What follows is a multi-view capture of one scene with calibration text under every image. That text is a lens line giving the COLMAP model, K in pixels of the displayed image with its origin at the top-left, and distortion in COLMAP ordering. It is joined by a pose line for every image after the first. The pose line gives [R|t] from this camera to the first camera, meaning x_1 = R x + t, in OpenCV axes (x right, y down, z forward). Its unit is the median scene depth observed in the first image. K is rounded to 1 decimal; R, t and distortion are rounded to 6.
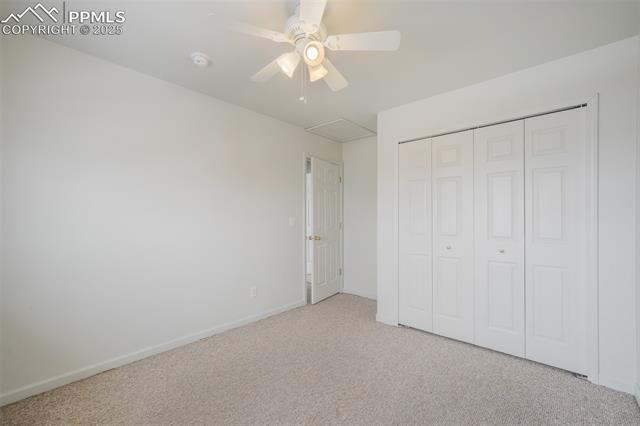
lens RADIAL K [[258.1, 0, 320.4], [0, 258.1, 214.7], [0, 0, 1]] dist [-0.008655, 0.000267]
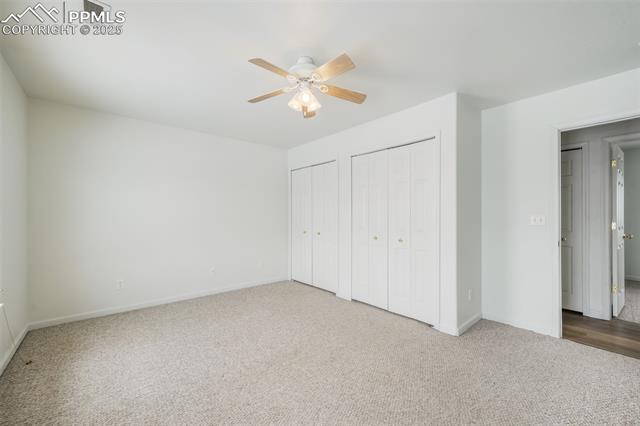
lens RADIAL K [[258.1, 0, 319.2], [0, 258.1, 213.2], [0, 0, 1]] dist [-0.008655, 0.000267]
pose [[0.990323, 0.000432, -0.138783, 0.319988], [-0.000069, 0.999997, 0.002617, -0.003003], [0.138784, -0.002582, 0.990319, -0.282985]]
